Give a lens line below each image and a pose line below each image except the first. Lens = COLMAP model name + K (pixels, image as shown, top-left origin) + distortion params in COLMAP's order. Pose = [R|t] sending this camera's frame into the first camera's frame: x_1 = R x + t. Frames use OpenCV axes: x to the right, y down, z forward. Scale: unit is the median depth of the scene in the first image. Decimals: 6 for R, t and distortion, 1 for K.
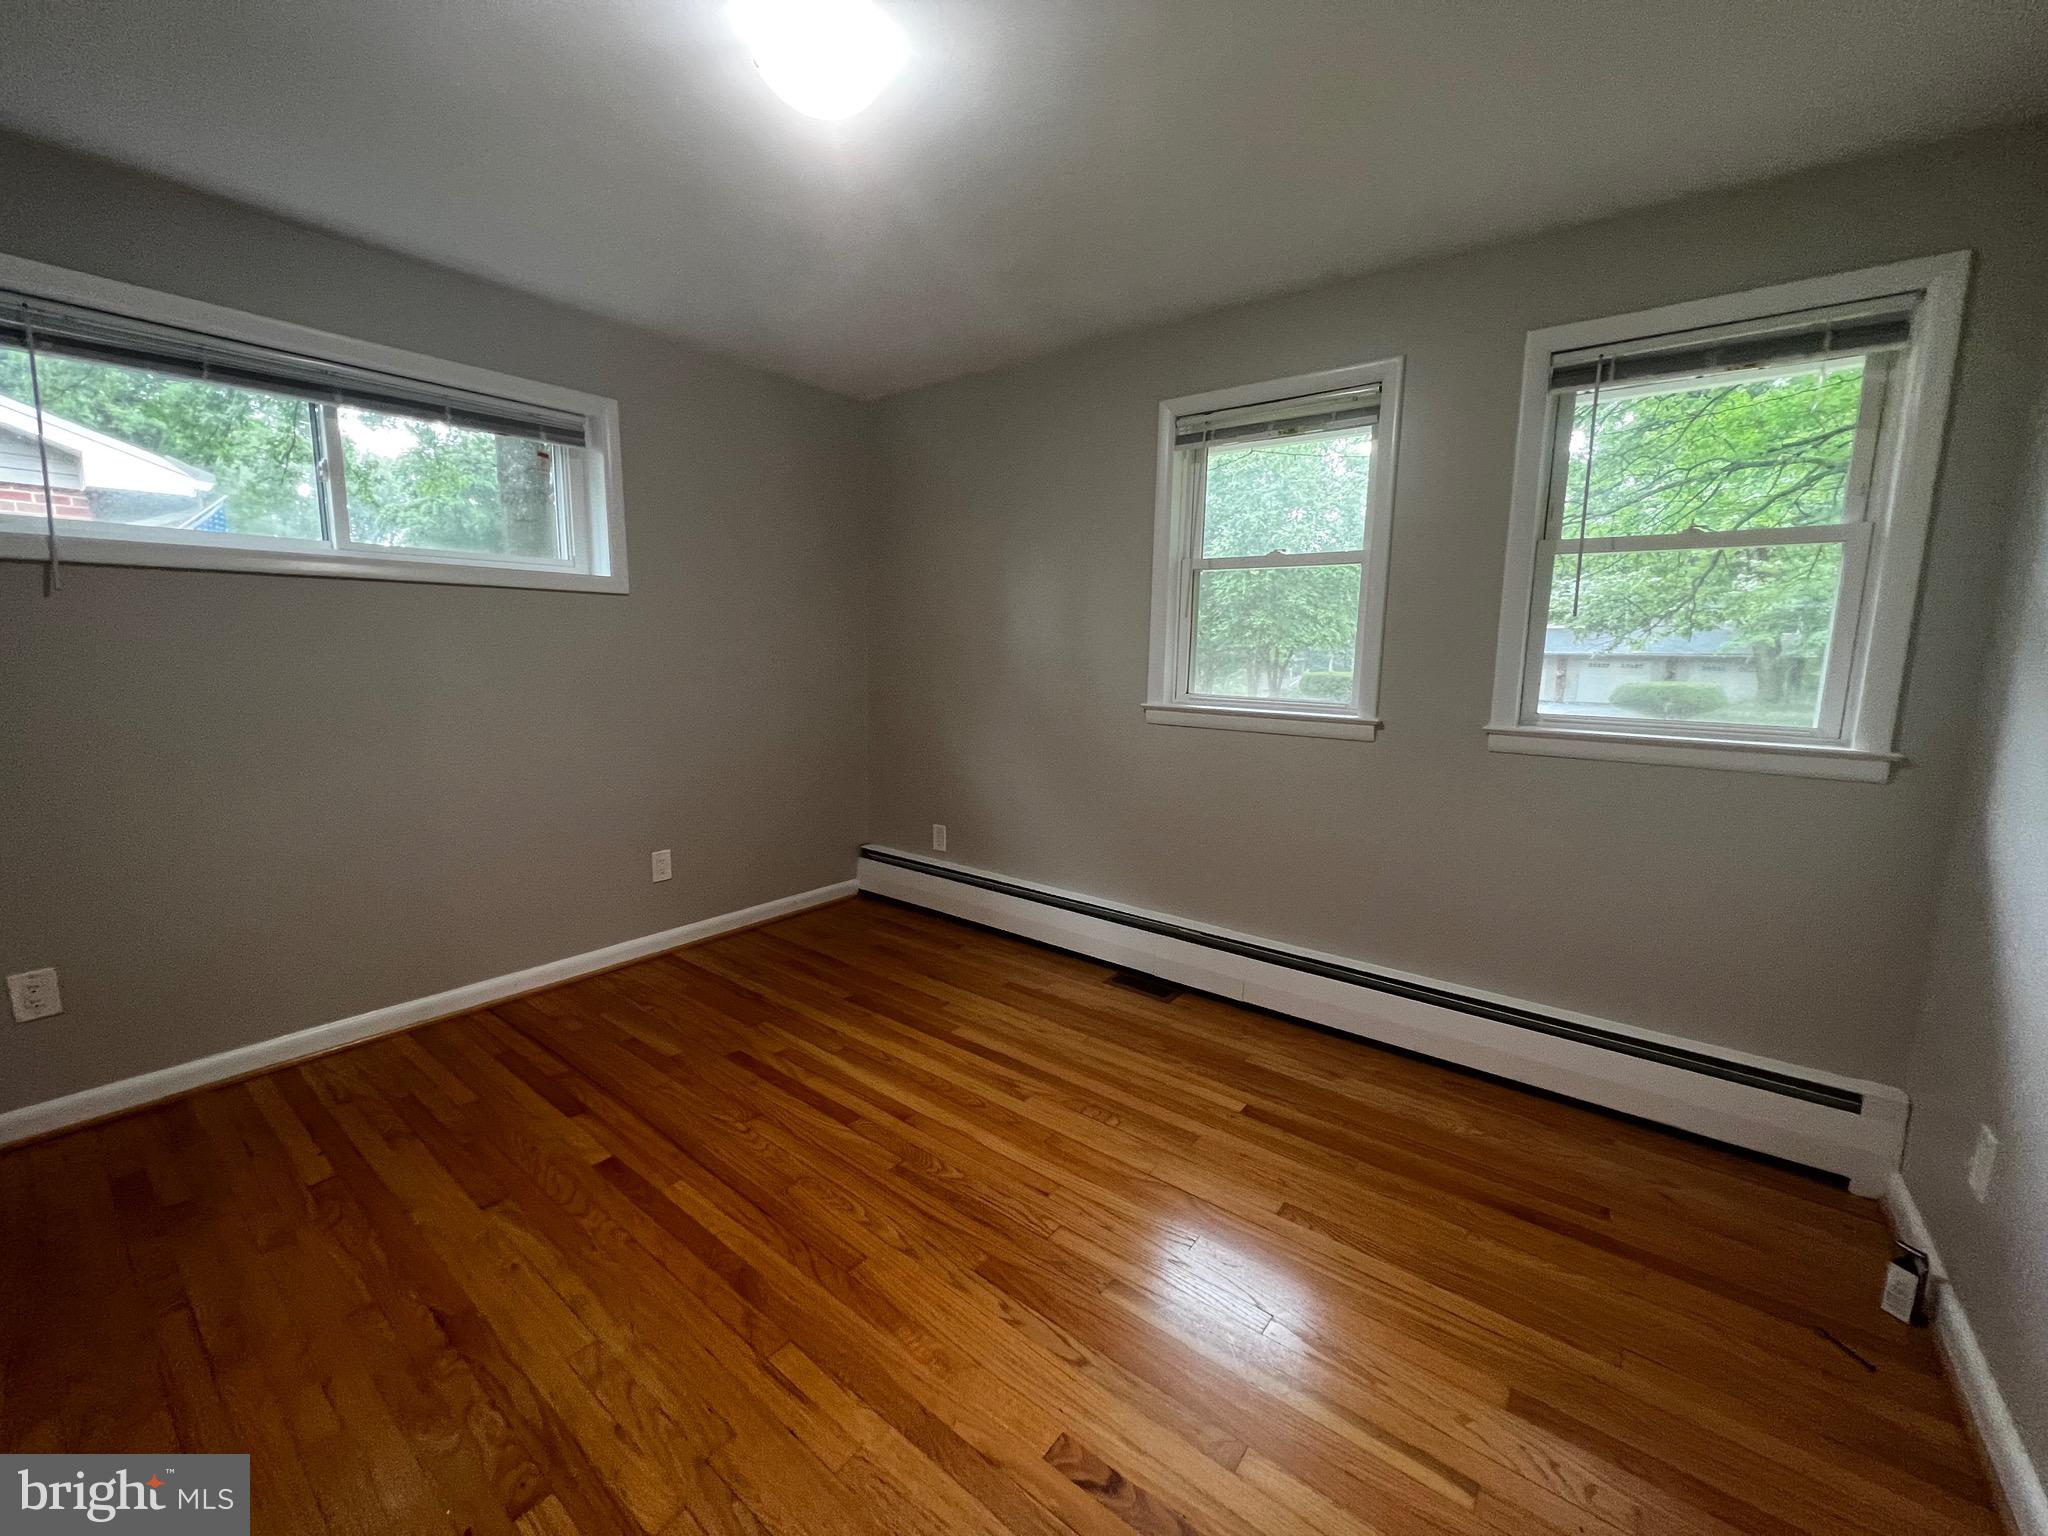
lens RADIAL K [[824.2, 0, 1020.9], [0, 824.2, 763.8], [0, 0, 1]] dist [-0.000276, 0.000533]
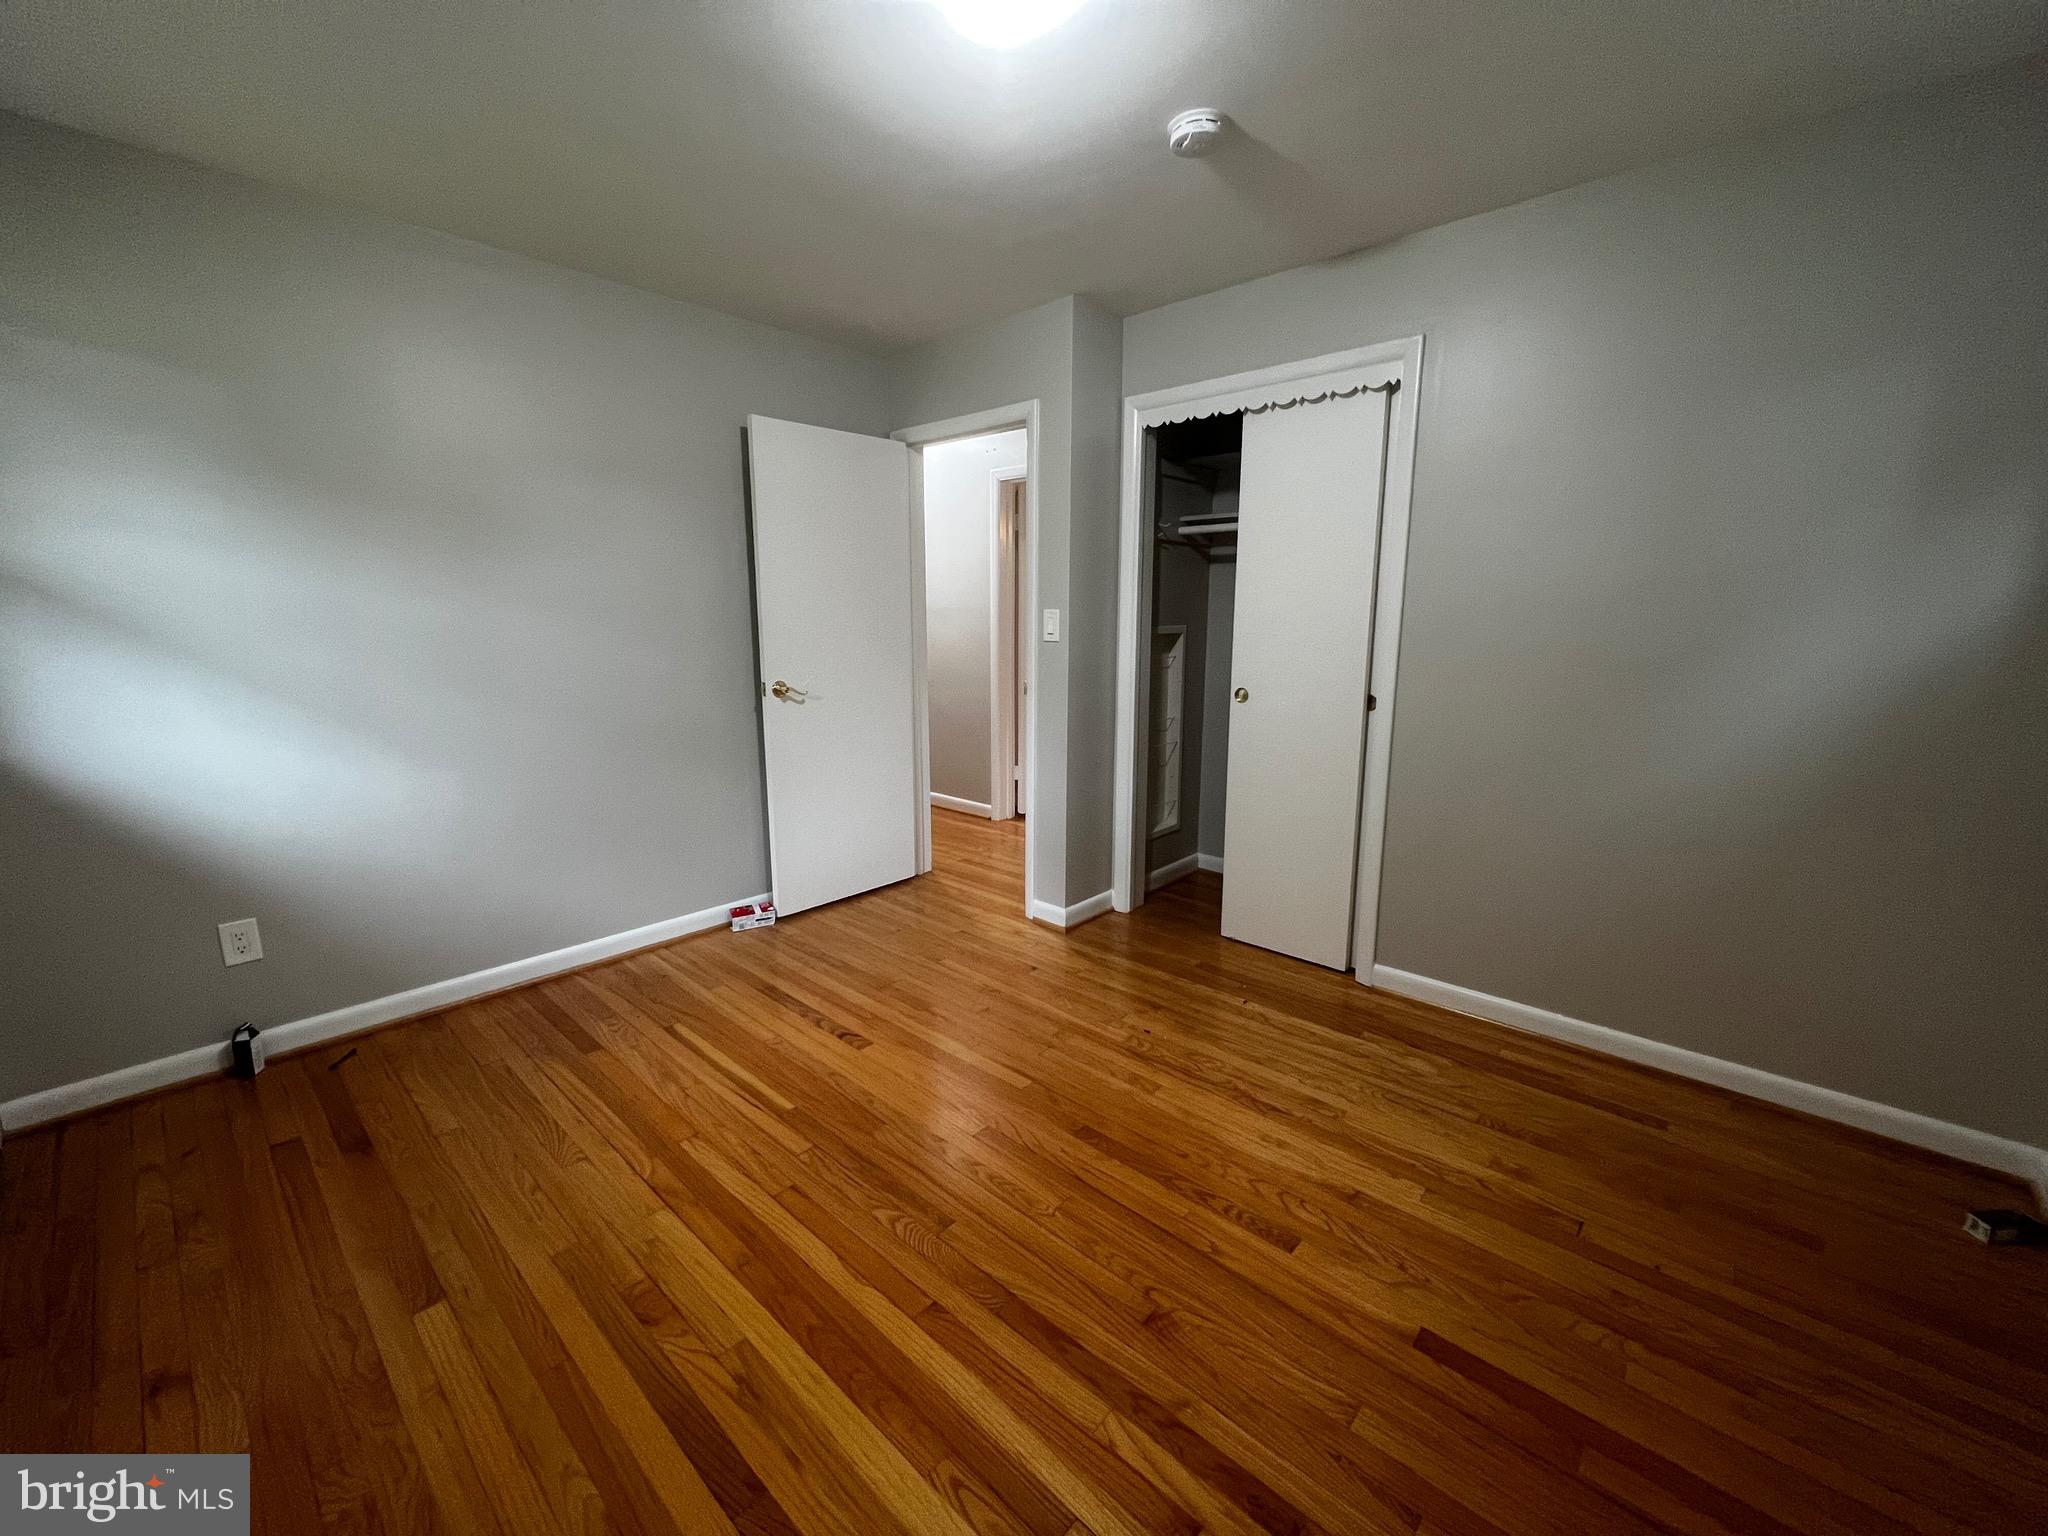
lens RADIAL K [[824.2, 0, 1035.4], [0, 824.2, 759.7], [0, 0, 1]] dist [-0.000276, 0.000533]
pose [[-0.998101, -0.032132, 0.052560, -0.294082], [-0.013795, 0.948105, 0.317658, -0.269371], [-0.060039, 0.316329, -0.946748, 1.777951]]
